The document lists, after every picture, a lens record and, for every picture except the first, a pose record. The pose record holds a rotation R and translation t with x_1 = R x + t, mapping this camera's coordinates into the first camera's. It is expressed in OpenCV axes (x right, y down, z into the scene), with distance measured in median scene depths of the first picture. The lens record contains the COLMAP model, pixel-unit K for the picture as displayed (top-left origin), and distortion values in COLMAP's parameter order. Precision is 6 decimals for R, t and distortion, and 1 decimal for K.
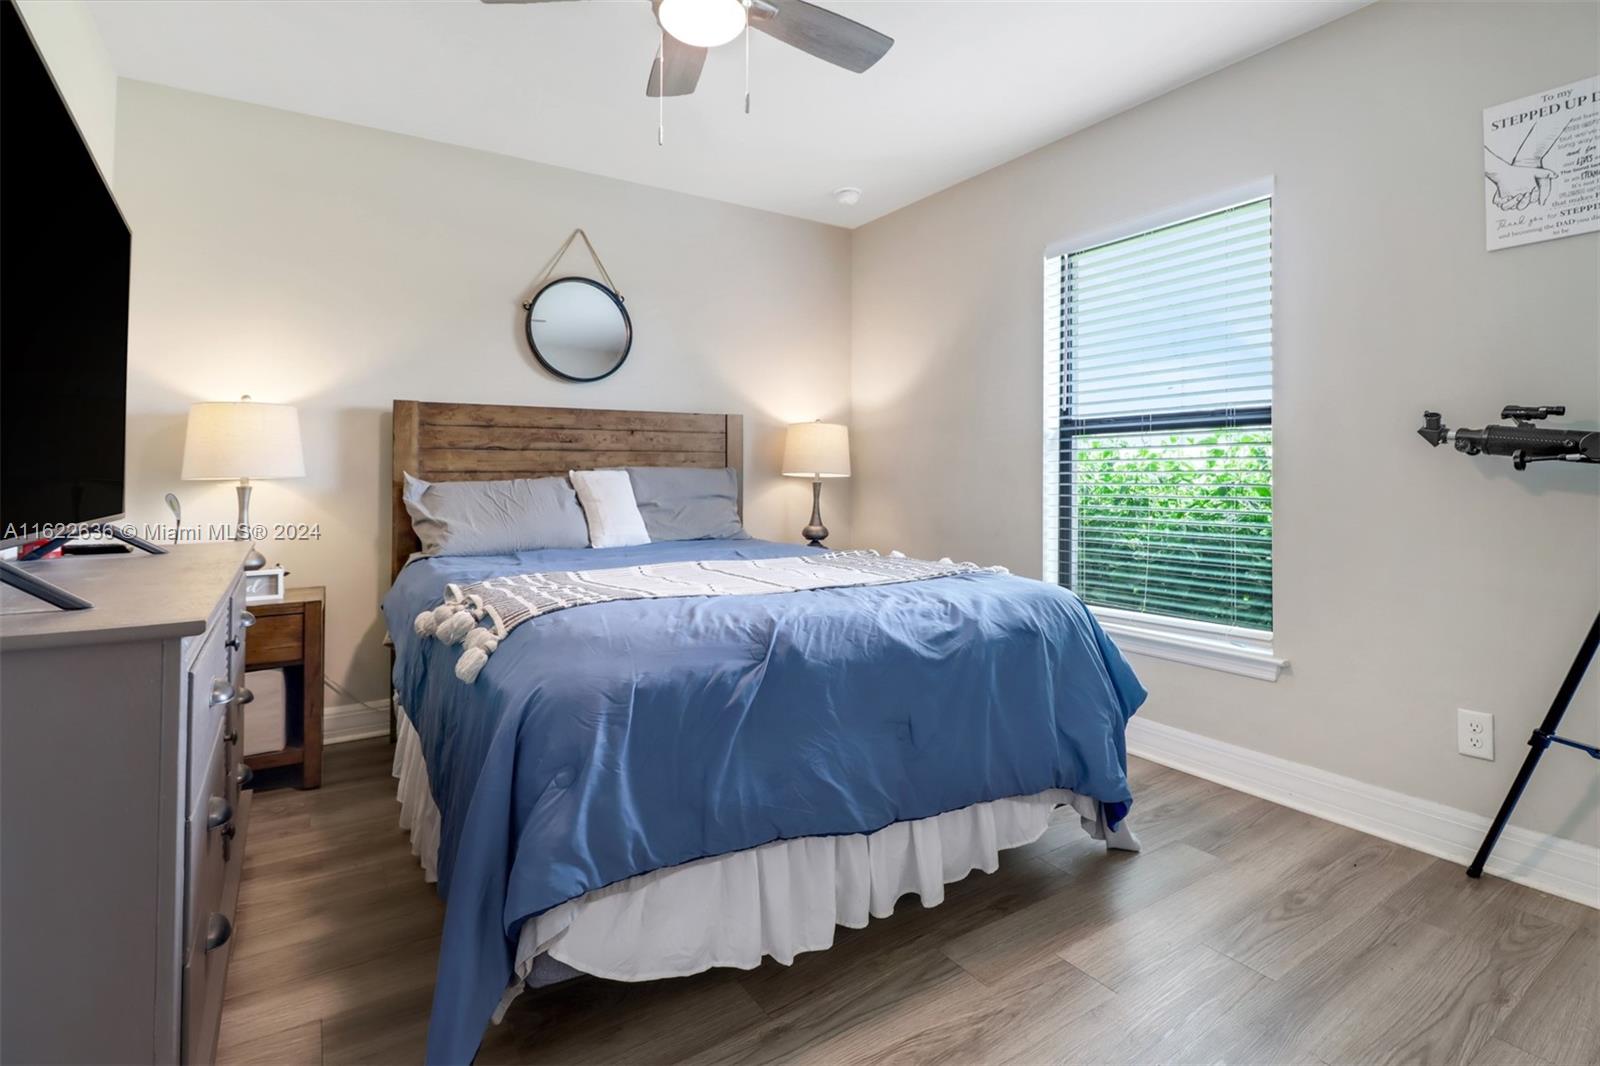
lens RADIAL K [[759.0, 0, 797.6], [0, 759.0, 504.1], [0, 0, 1]] dist [0.000977, 0.000422]
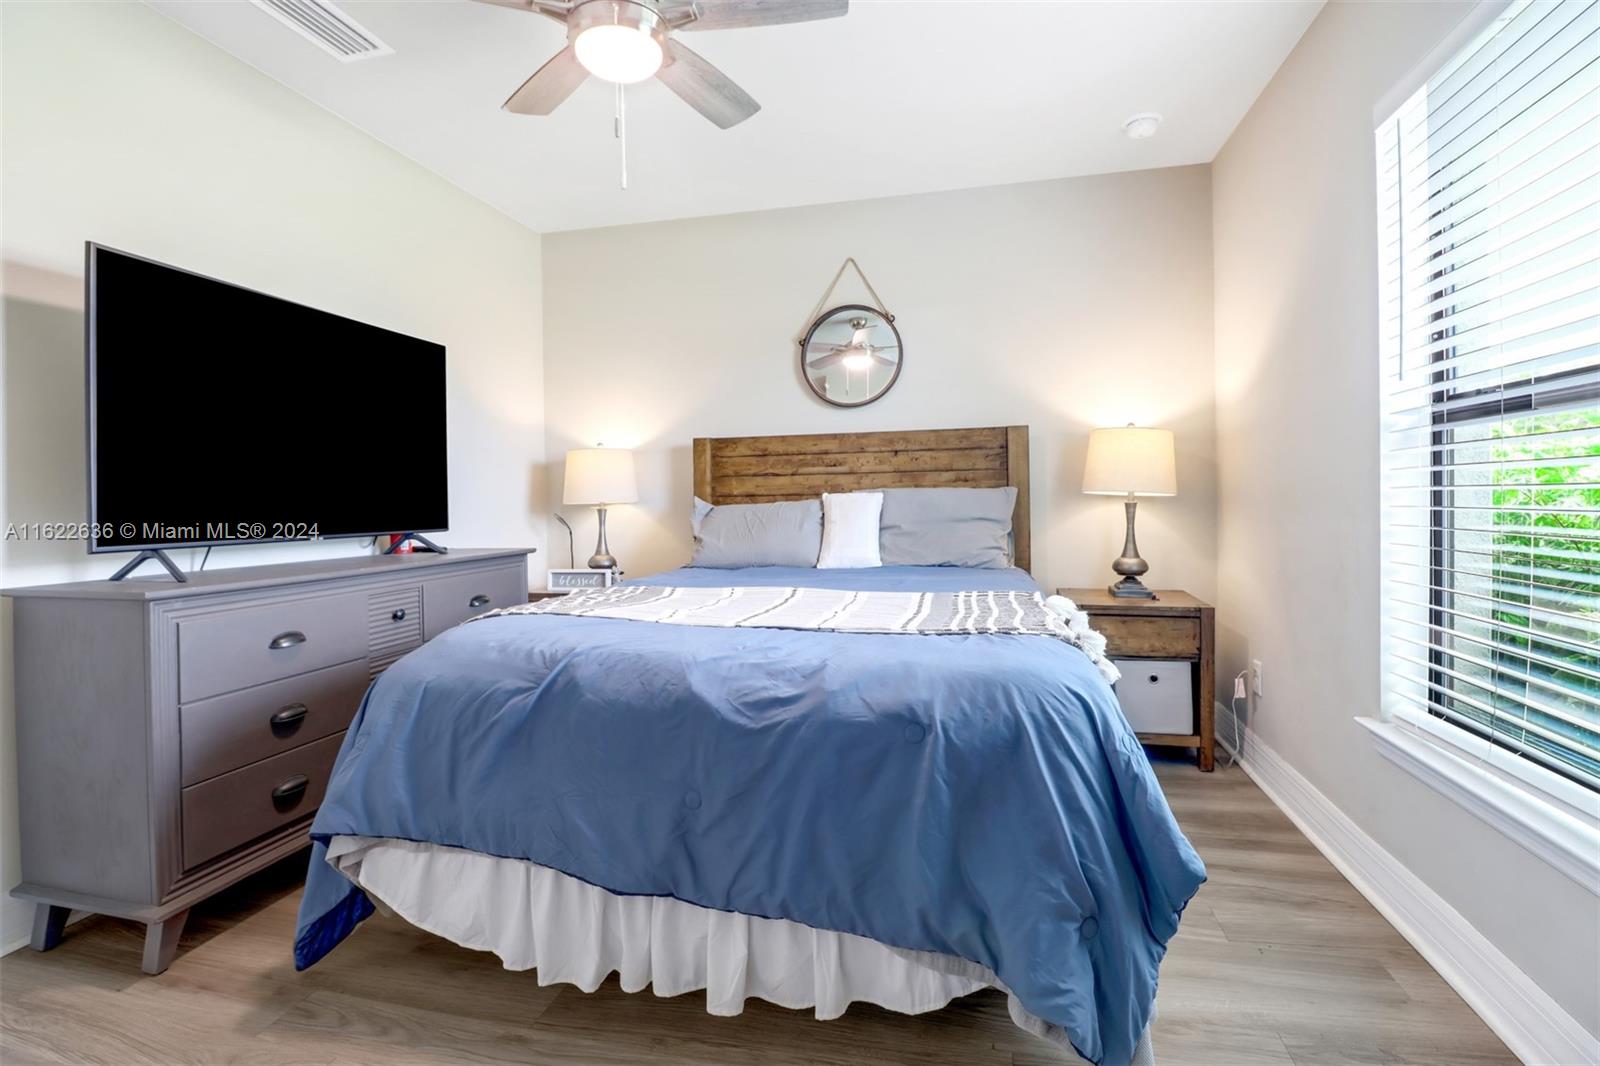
lens RADIAL K [[750.8, 0, 800.0], [0, 750.8, 533.0], [0, 0, 1]] dist [-0.003071, -0.000190]
pose [[0.685539, 0.027281, -0.727525, 0.436259], [-0.013364, 0.999601, 0.024890, -0.014734], [0.727914, -0.007340, 0.685629, 0.260880]]
